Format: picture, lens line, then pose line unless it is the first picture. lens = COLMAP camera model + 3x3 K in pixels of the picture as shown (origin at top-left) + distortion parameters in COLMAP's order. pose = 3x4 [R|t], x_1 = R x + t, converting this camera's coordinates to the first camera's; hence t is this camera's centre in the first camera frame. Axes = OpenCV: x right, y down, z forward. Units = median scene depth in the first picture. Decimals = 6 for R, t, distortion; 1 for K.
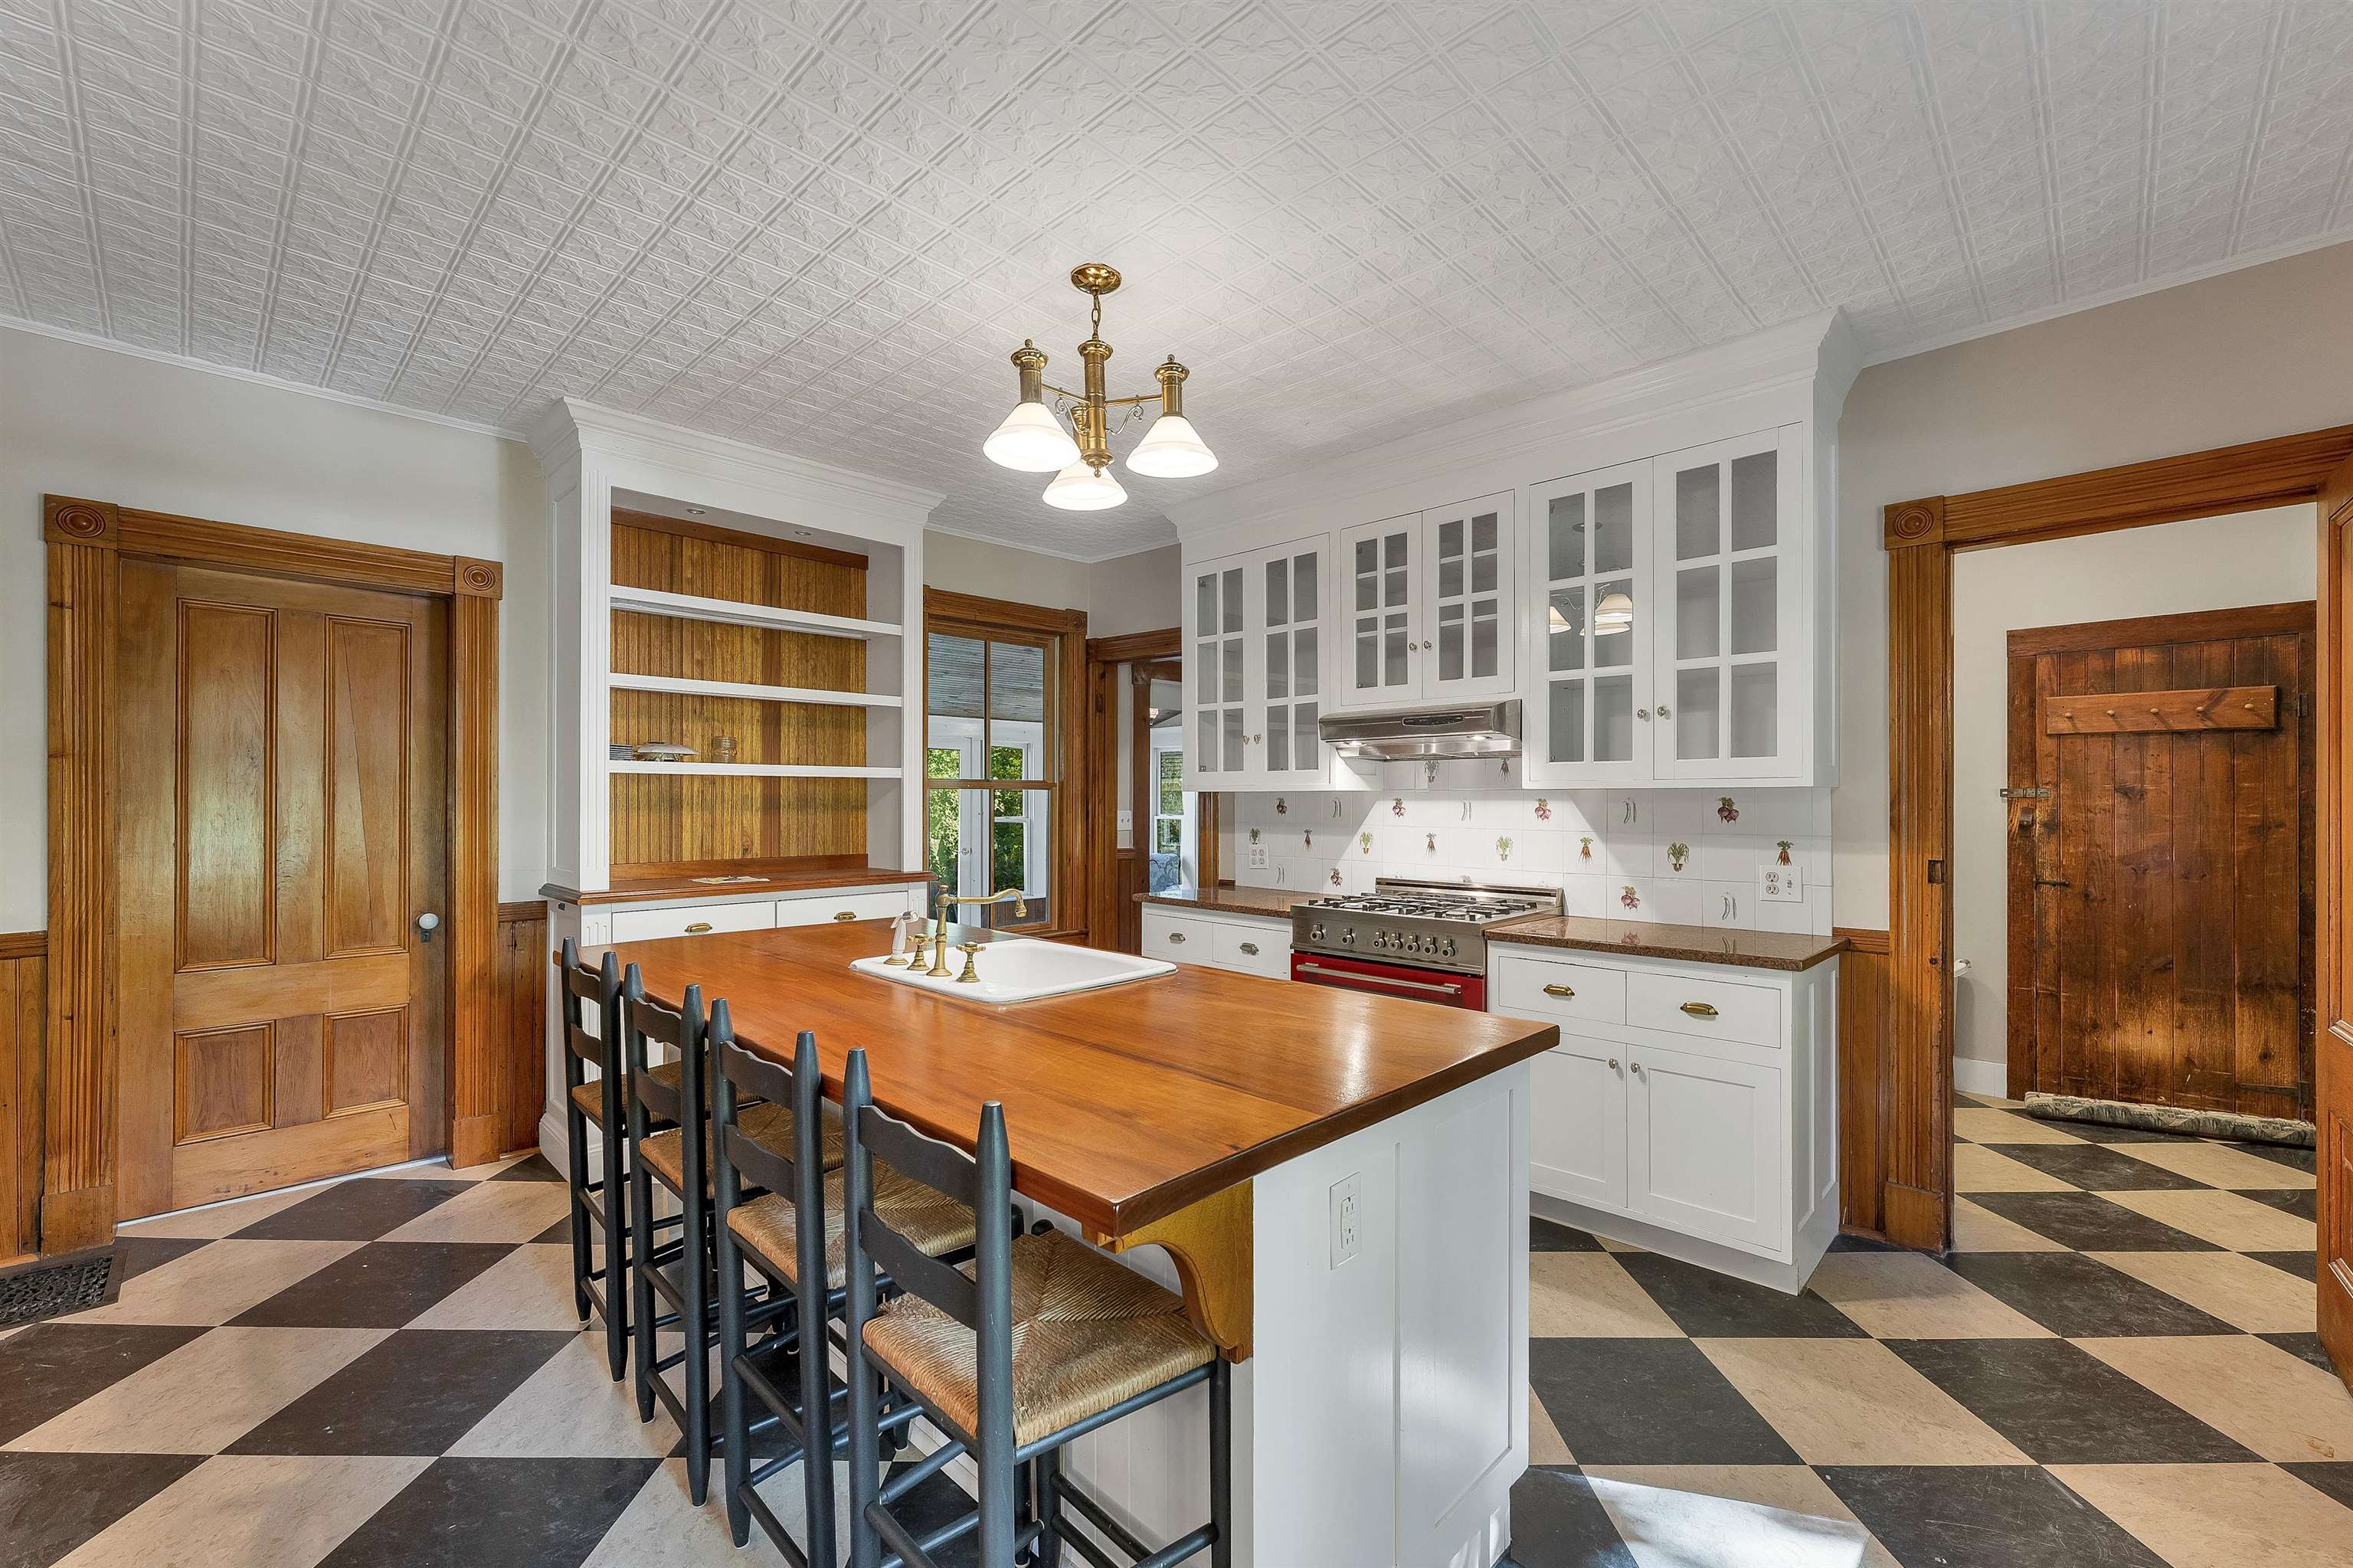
lens RADIAL K [[974.2, 0, 1178.4], [0, 974.2, 797.6], [0, 0, 1]] dist [0.001565, 0.000063]
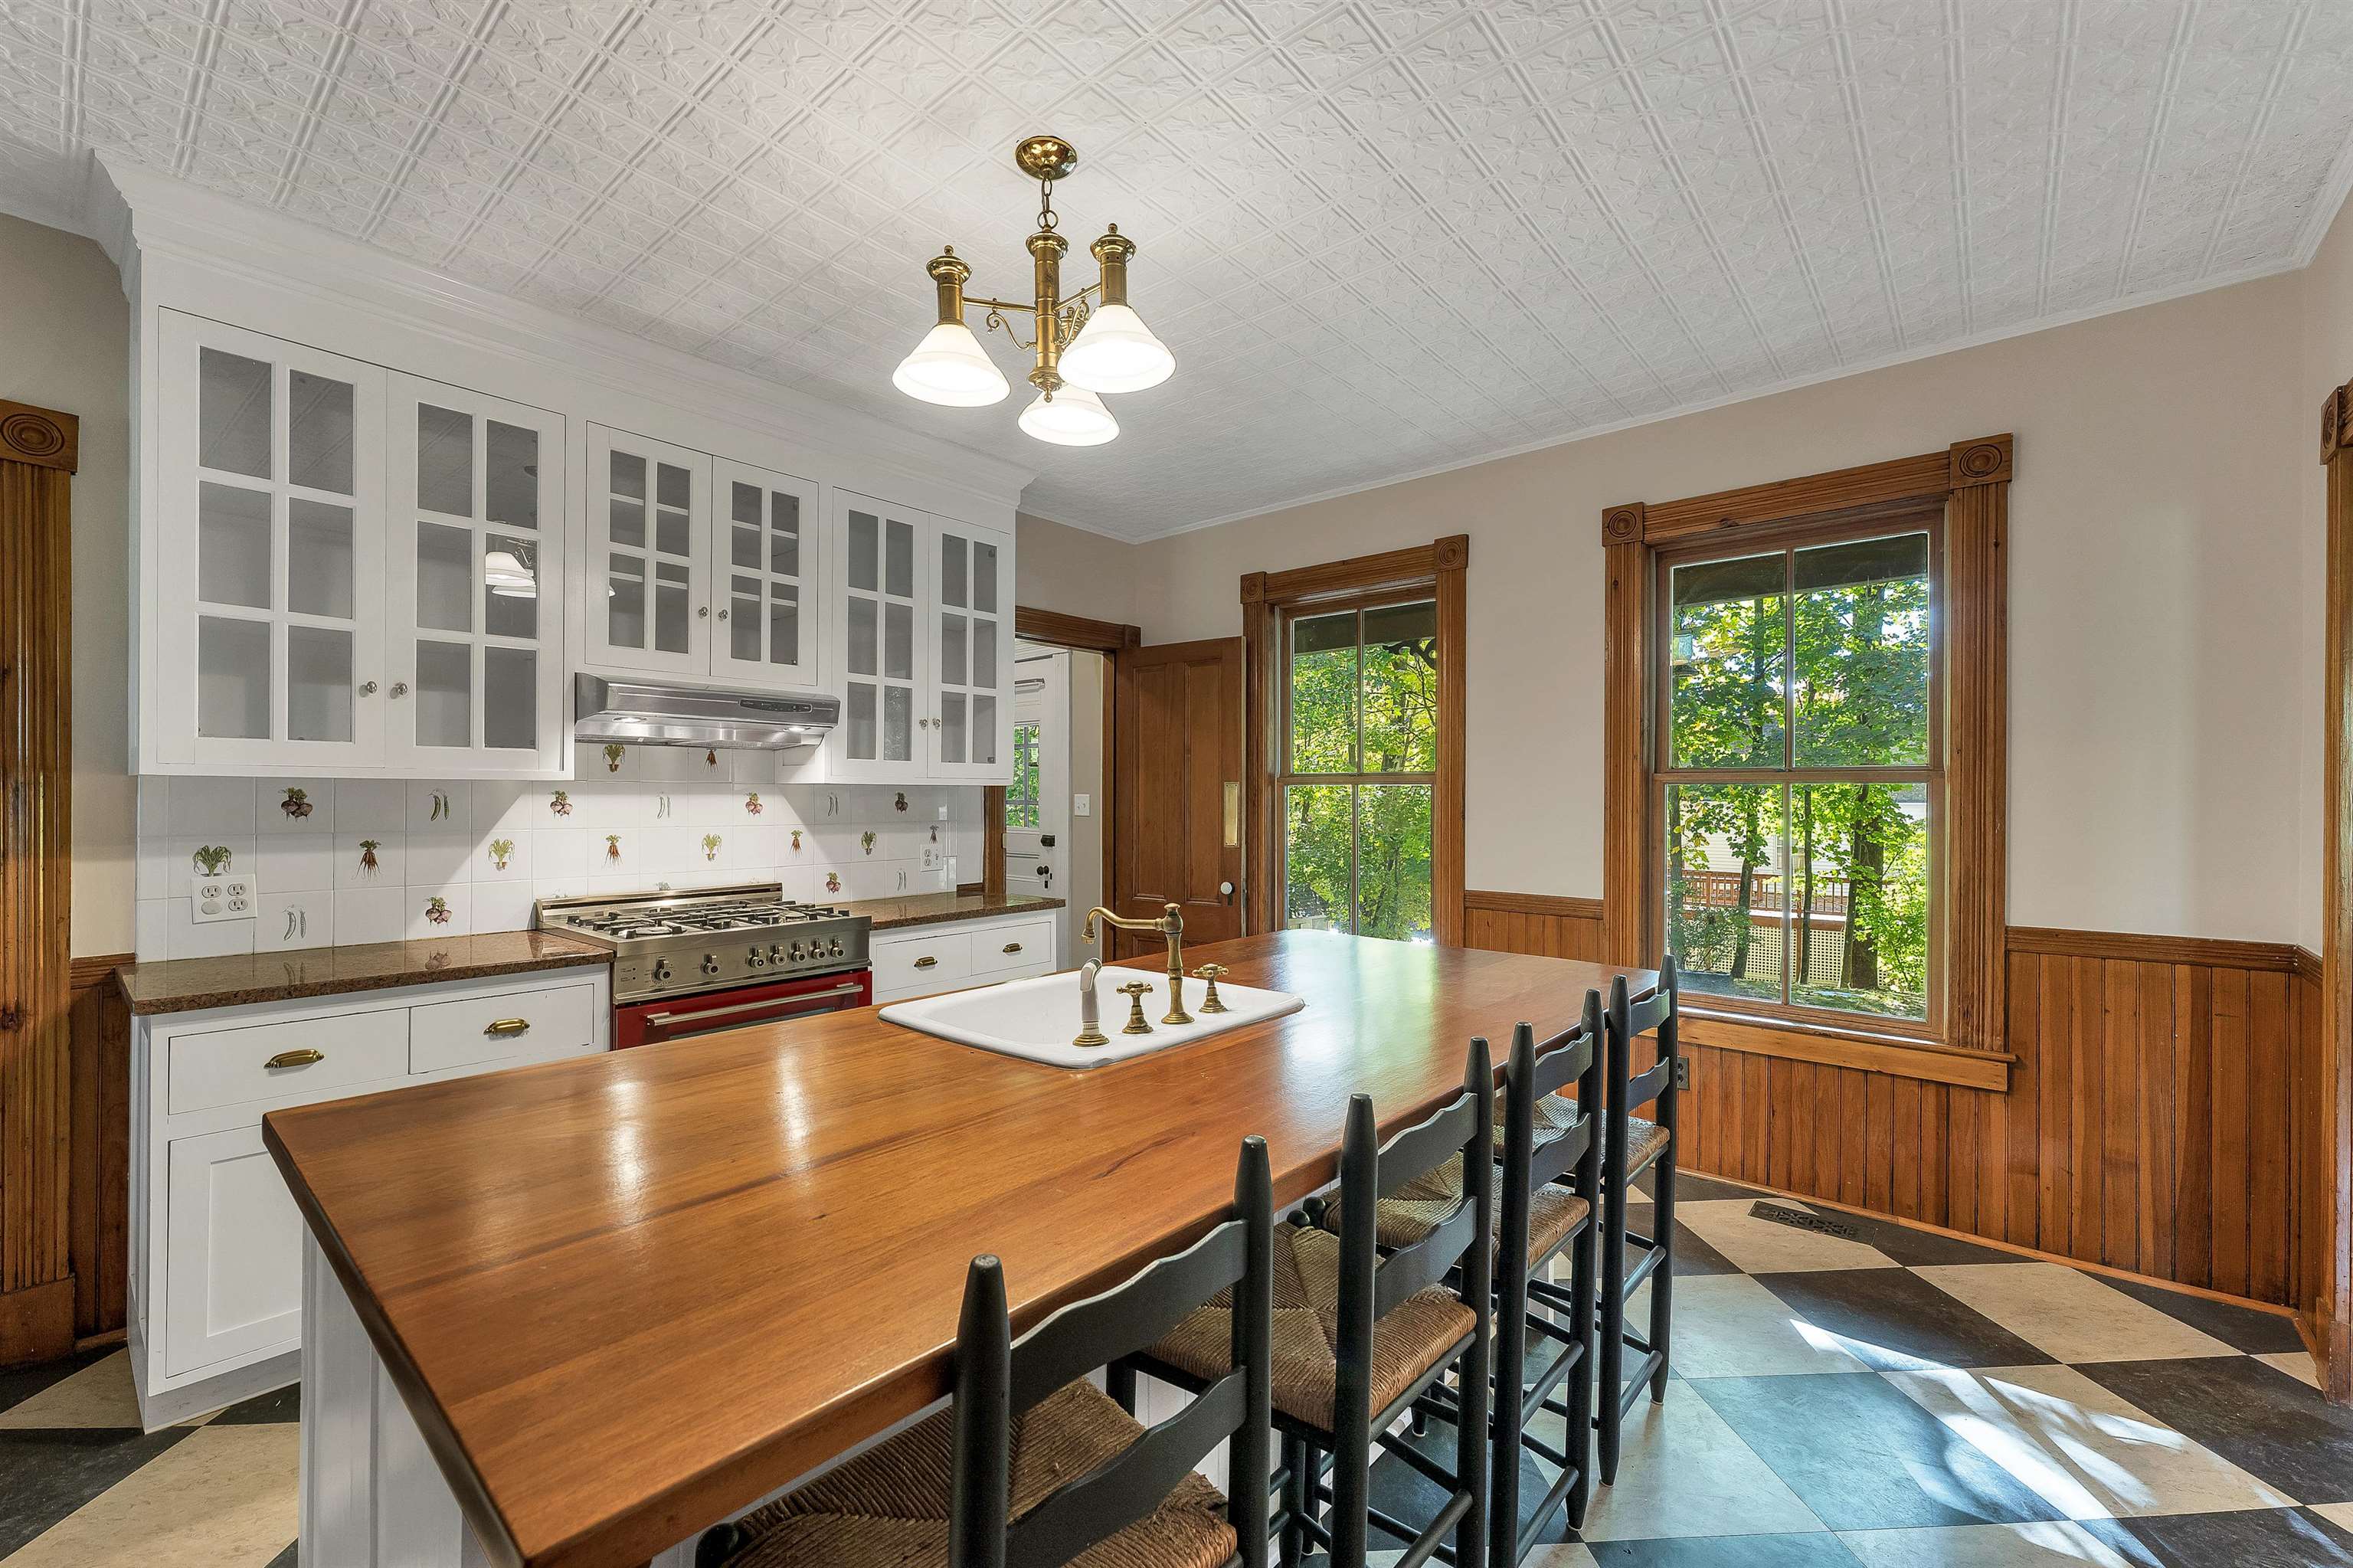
lens RADIAL K [[974.2, 0, 1178.4], [0, 974.2, 797.6], [0, 0, 1]] dist [0.001565, 0.000063]
pose [[-0.069011, -0.003201, 0.997611, -0.584090], [-0.005694, 0.999980, 0.002814, 0.000742], [-0.997600, -0.005486, -0.069028, 0.603602]]
